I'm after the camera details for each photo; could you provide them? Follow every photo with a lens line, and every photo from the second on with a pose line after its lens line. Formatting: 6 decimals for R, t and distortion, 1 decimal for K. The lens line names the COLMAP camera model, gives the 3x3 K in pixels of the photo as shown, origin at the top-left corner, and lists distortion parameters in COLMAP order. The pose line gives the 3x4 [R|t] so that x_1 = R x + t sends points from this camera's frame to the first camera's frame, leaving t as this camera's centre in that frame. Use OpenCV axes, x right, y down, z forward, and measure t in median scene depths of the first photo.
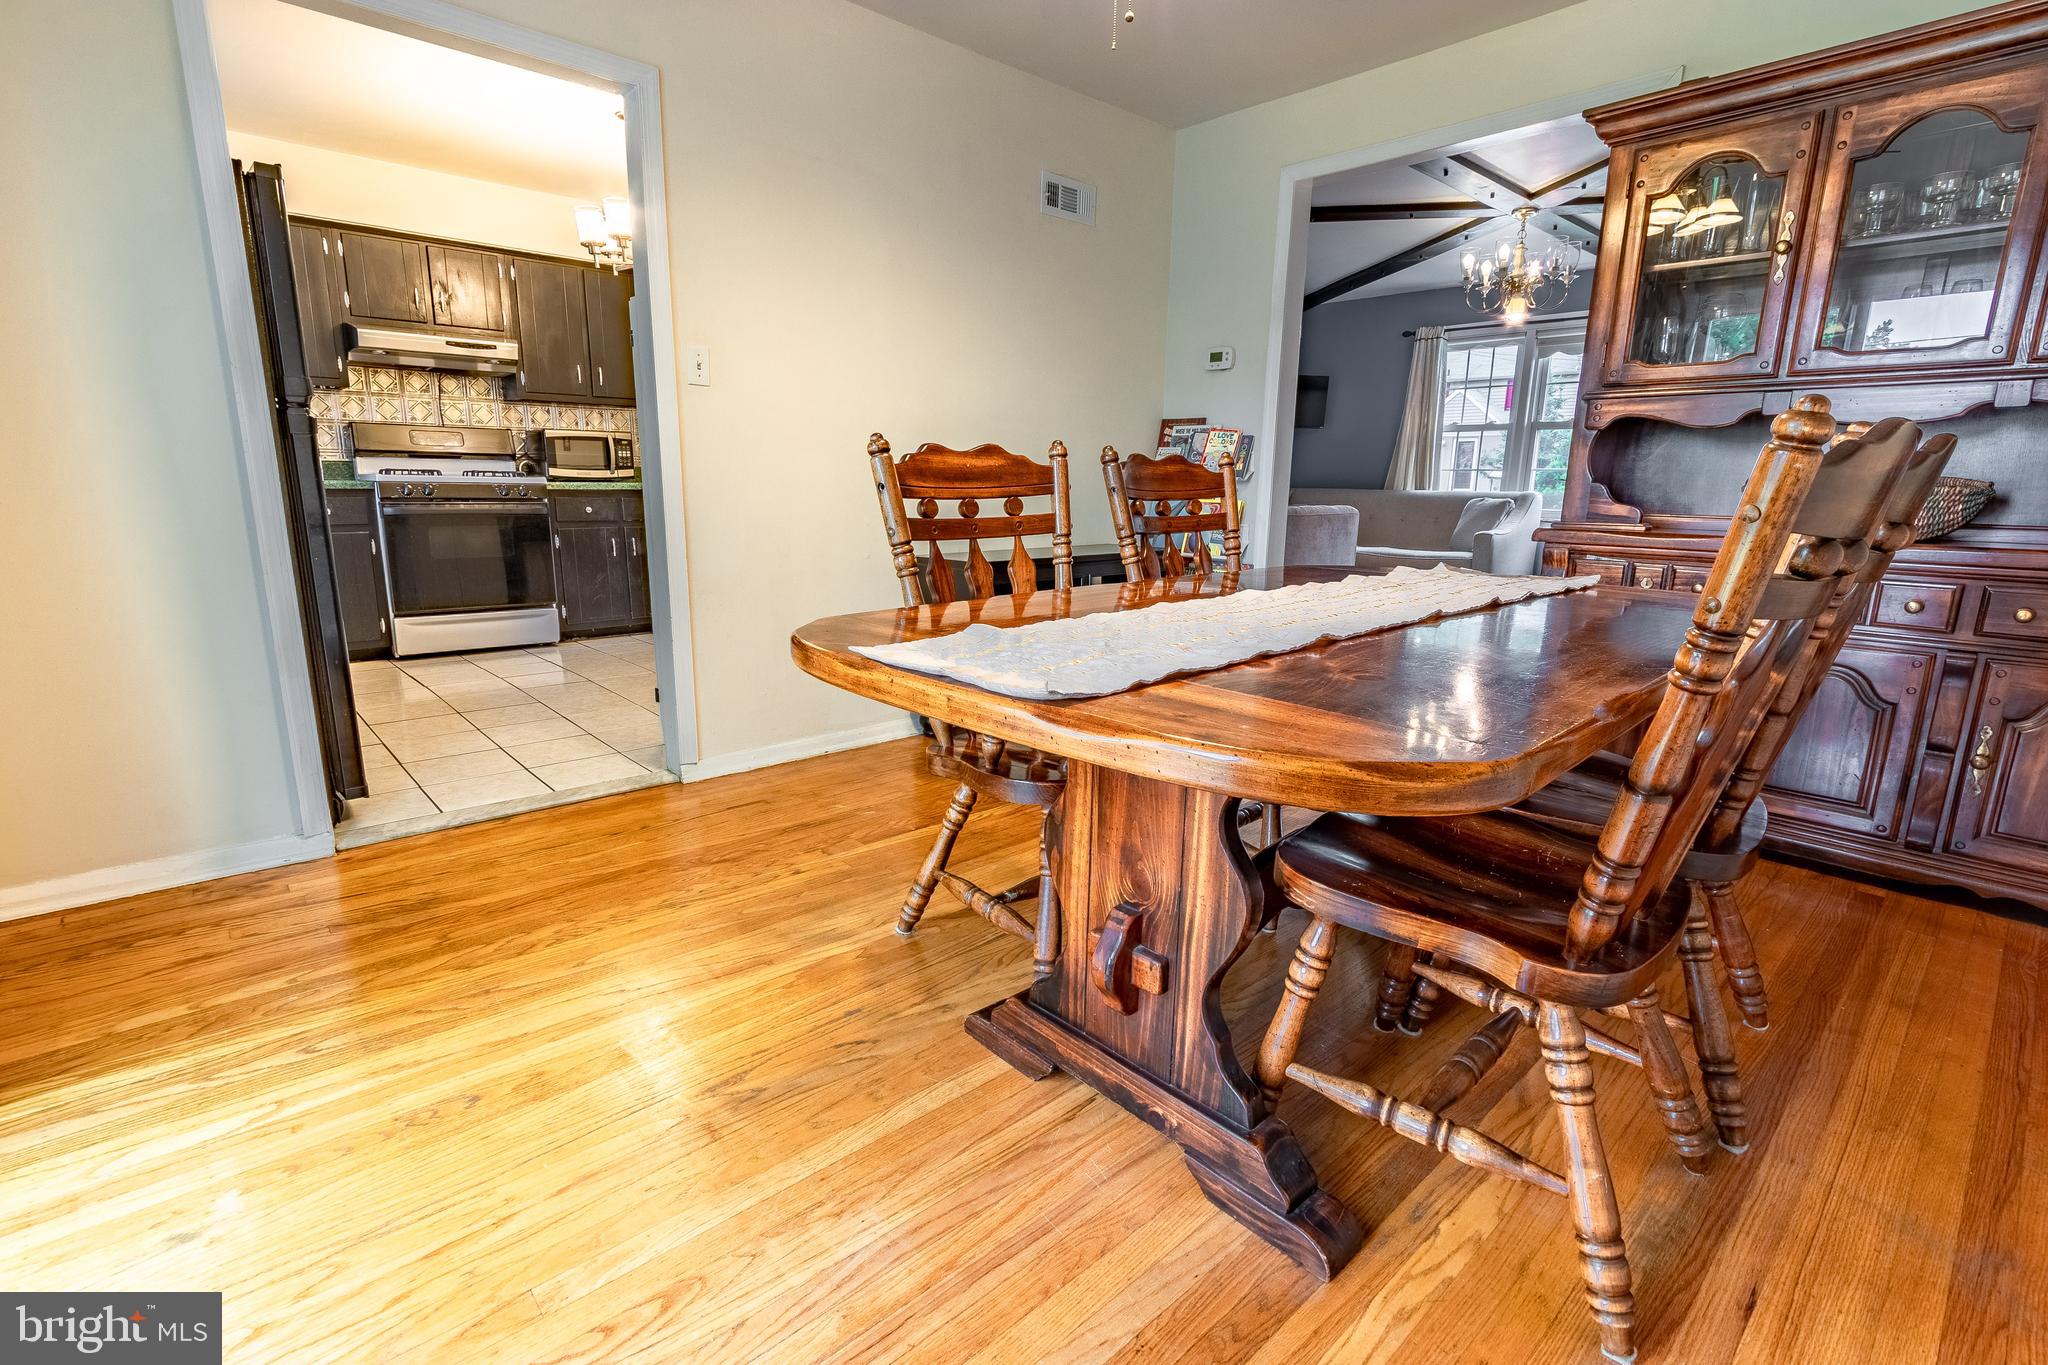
lens RADIAL K [[964.9, 0, 1024.0], [0, 964.9, 682.5], [0, 0, 1]] dist [0.002731, -0.000258]
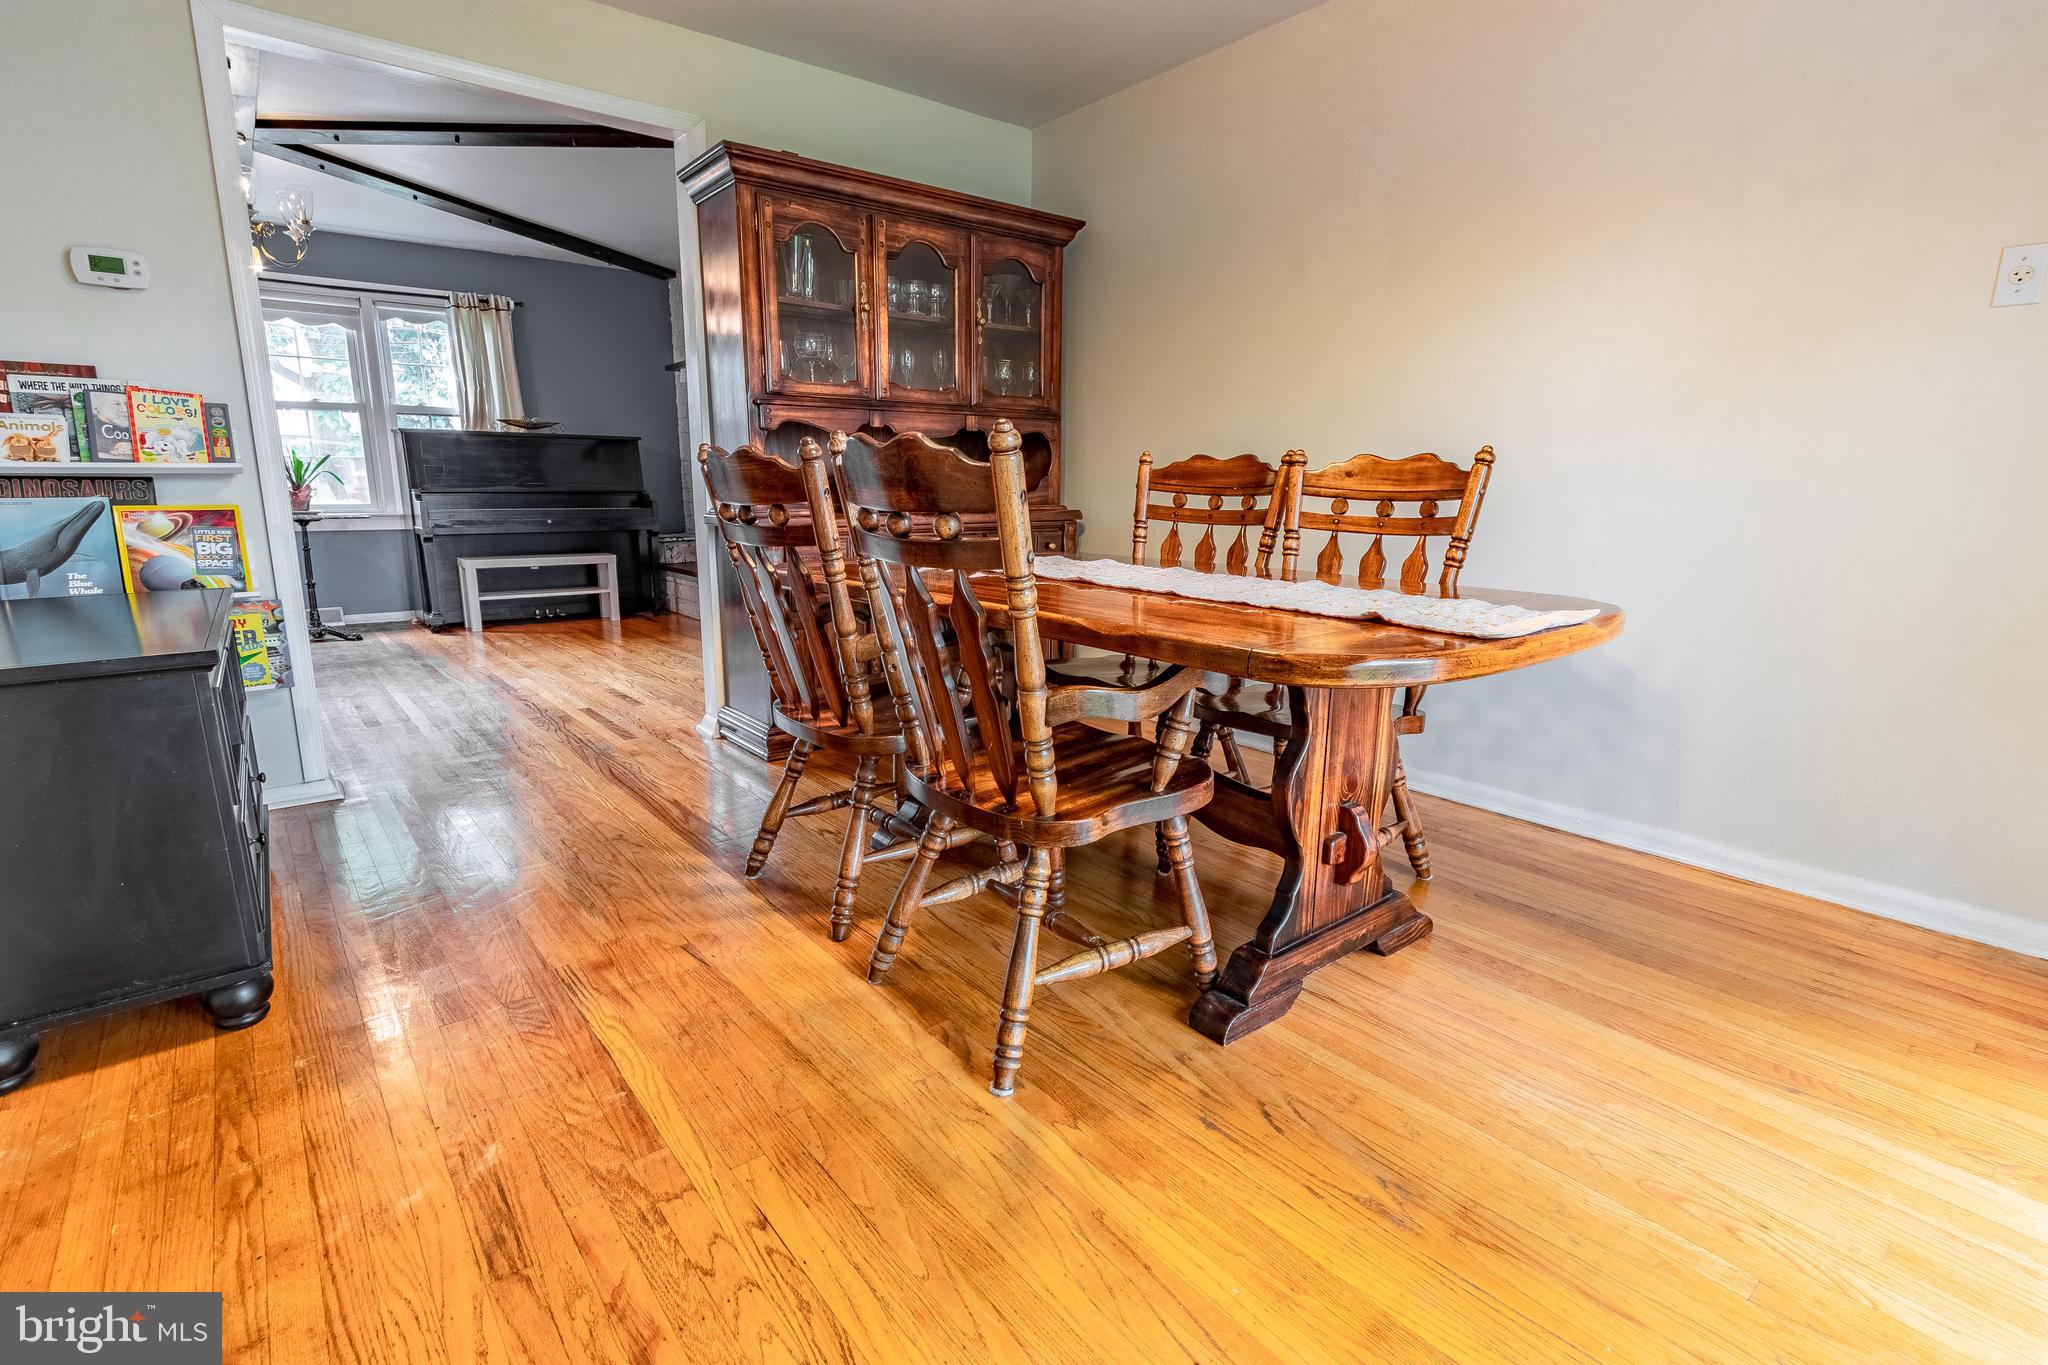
lens RADIAL K [[925.9, 0, 1034.1], [0, 925.9, 676.6], [0, 0, 1]] dist [0.009271, 0.000199]
pose [[0.051216, -0.225969, 0.972787, -0.745666], [0.202394, 0.956202, 0.211460, -0.196175], [-0.977964, 0.186056, 0.094707, 0.840278]]
